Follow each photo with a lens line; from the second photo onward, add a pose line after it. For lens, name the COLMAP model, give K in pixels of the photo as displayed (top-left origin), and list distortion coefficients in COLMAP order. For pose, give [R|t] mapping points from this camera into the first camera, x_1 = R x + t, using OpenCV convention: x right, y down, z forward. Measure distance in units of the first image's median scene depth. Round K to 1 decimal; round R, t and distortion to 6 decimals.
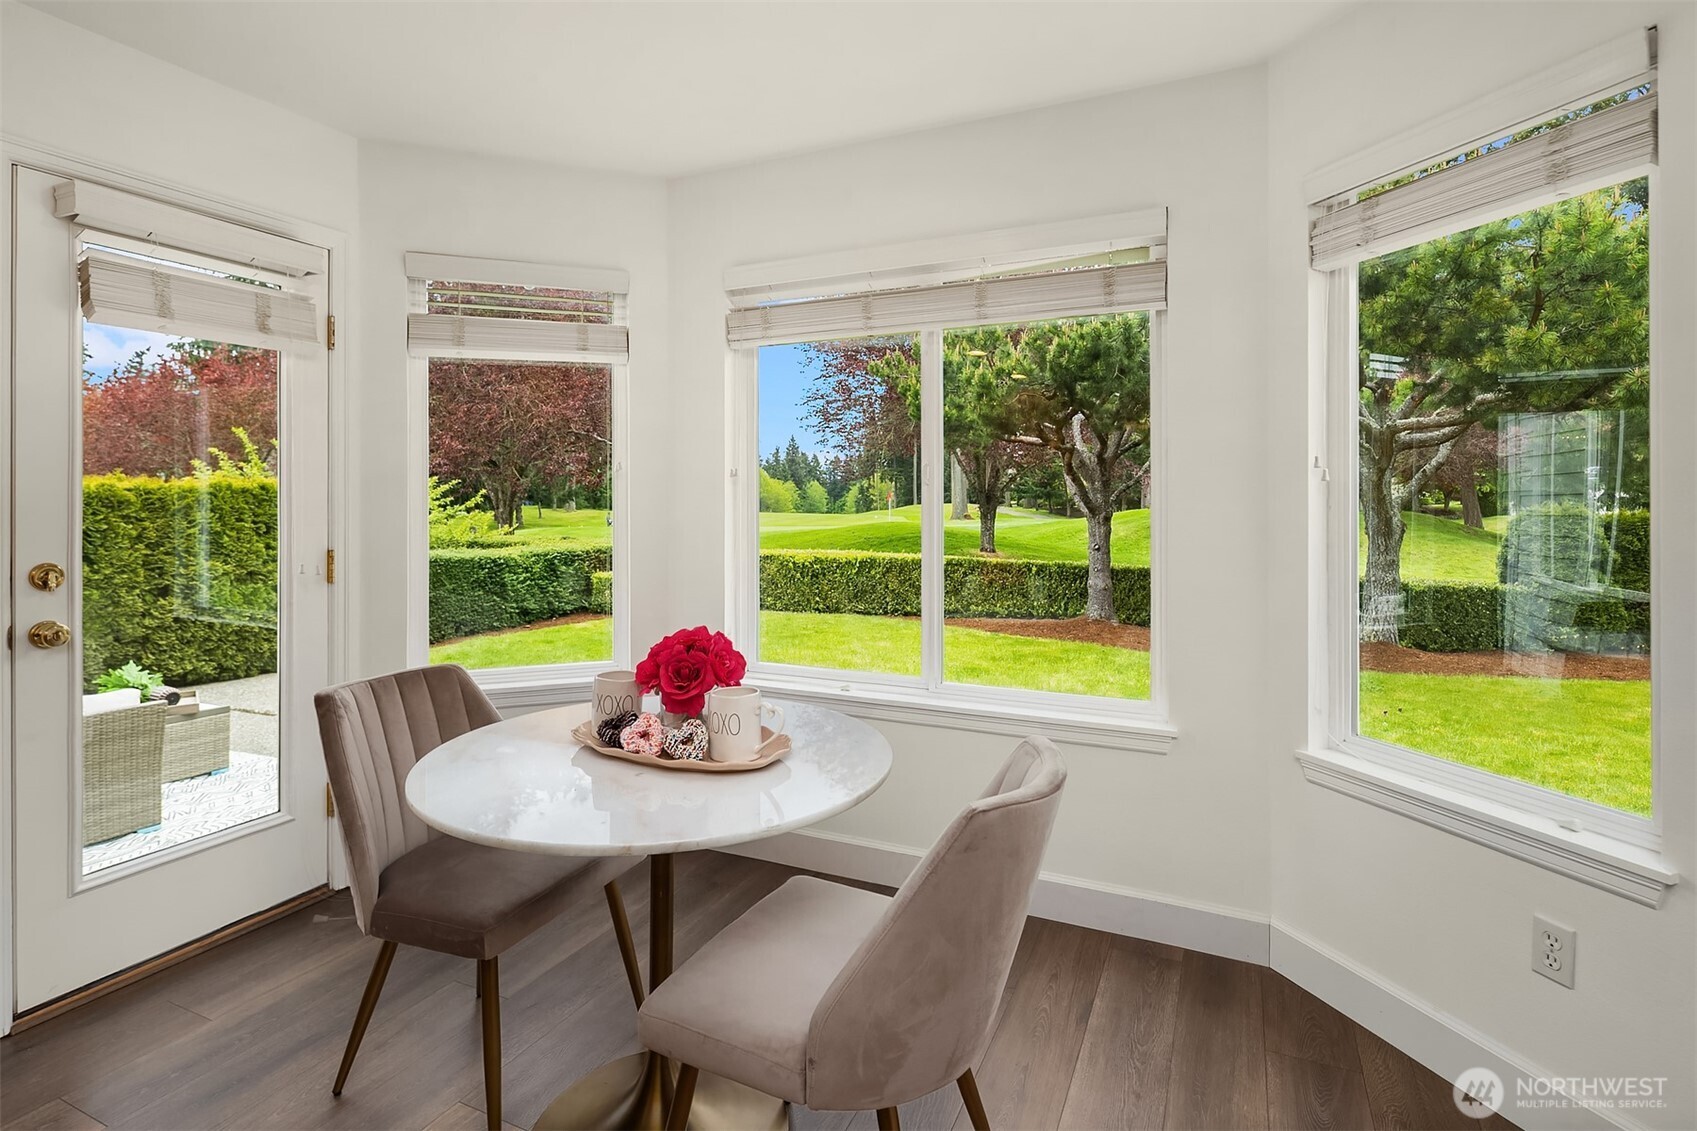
lens RADIAL K [[827.8, 0, 858.0], [0, 827.8, 494.5], [0, 0, 1]] dist [0.000634, -0.005322]
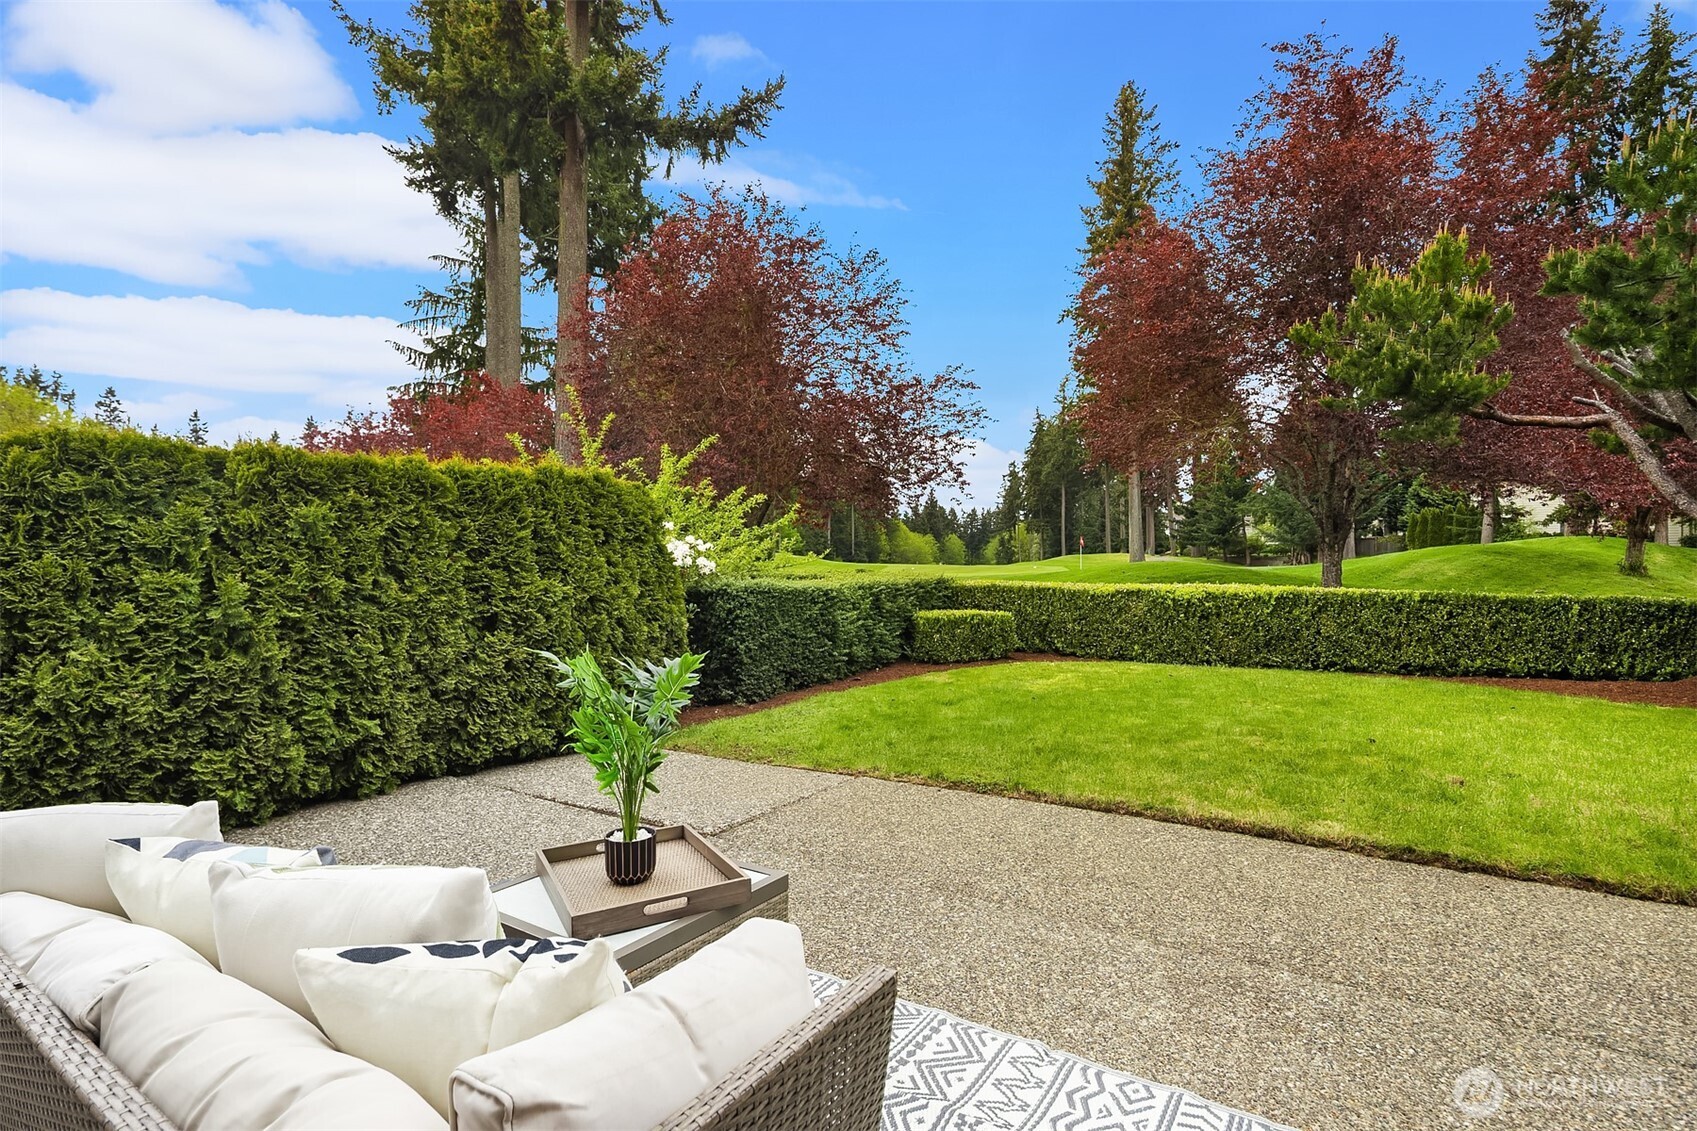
lens RADIAL K [[827.8, 0, 860.6], [0, 827.8, 557.7], [0, 0, 1]] dist [0.000634, -0.005322]
pose [[0.986980, -0.008050, -0.160644, -0.294991], [0.010020, 0.999884, 0.011456, 0.040396], [0.160534, -0.012917, 0.986946, 0.262273]]
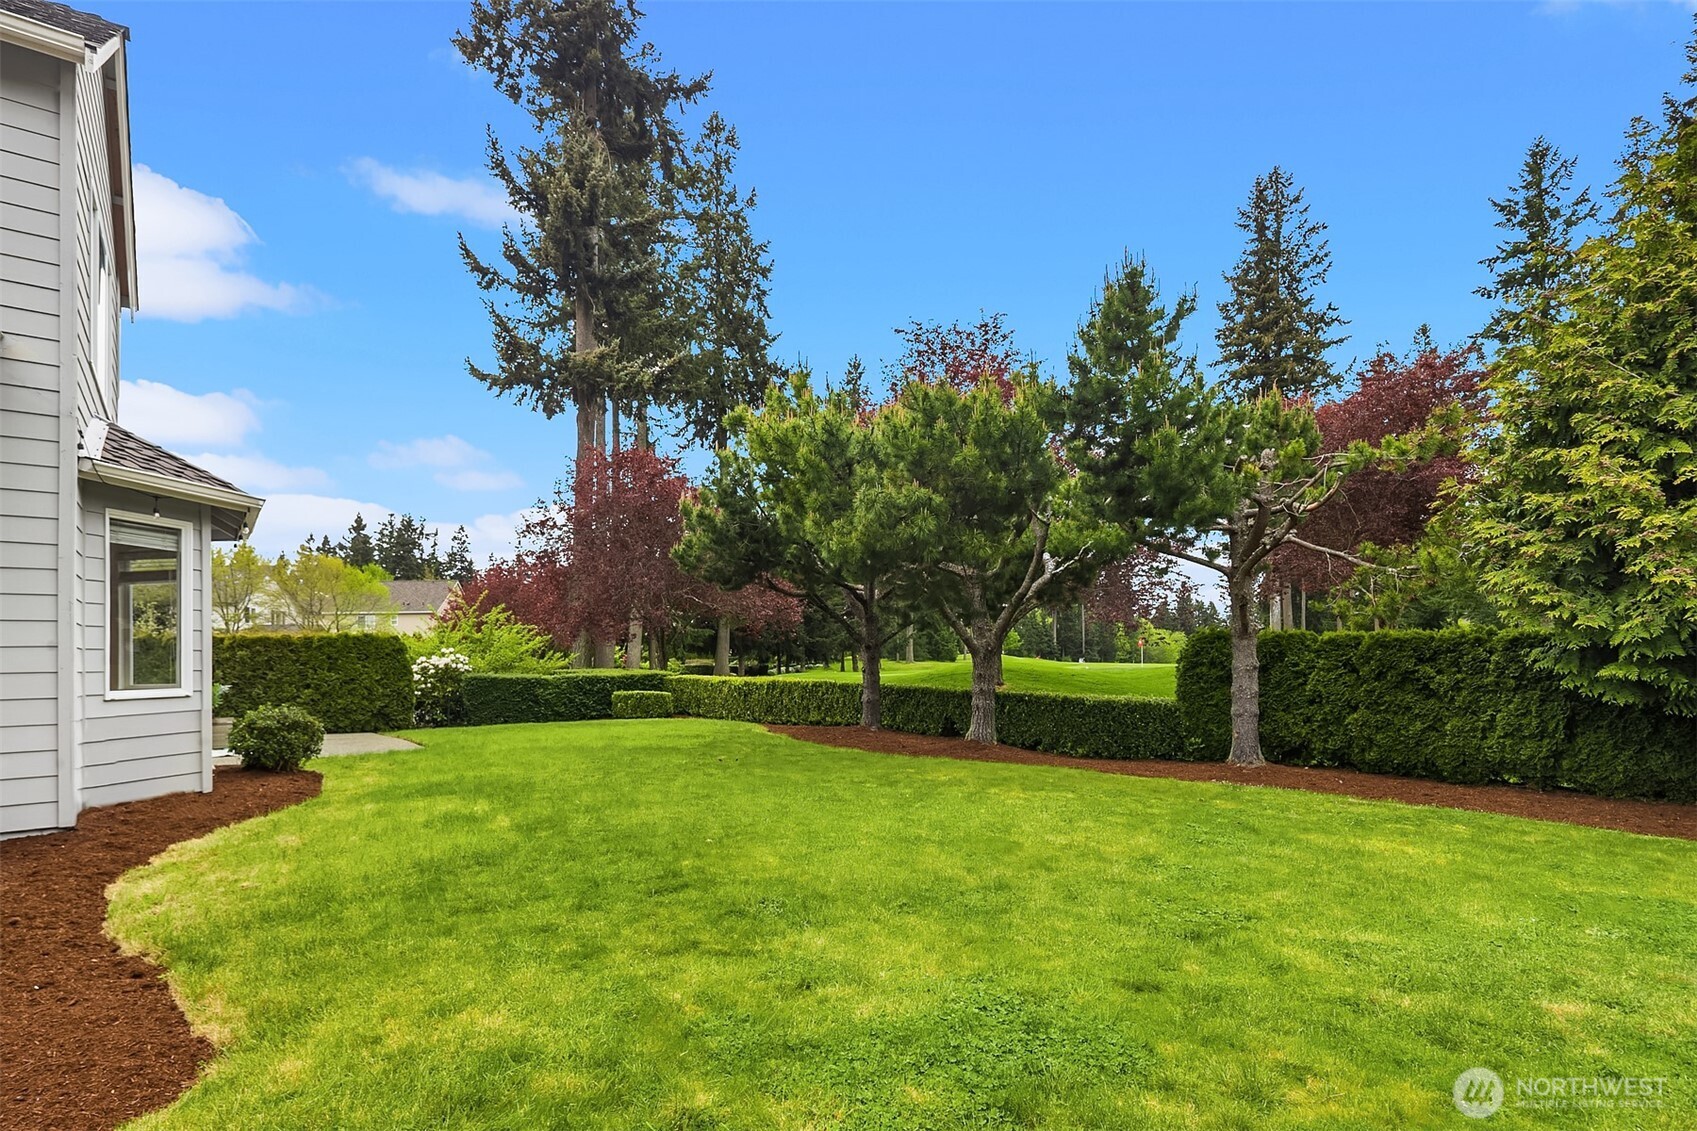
lens RADIAL K [[827.8, 0, 848.5], [0, 827.8, 648.0], [0, 0, 1]] dist [0.000634, -0.005322]
pose [[0.892494, -0.018728, -0.450670, 0.873223], [0.018998, 0.999812, -0.003925, 0.036908], [0.450659, -0.005059, 0.892682, -0.159373]]
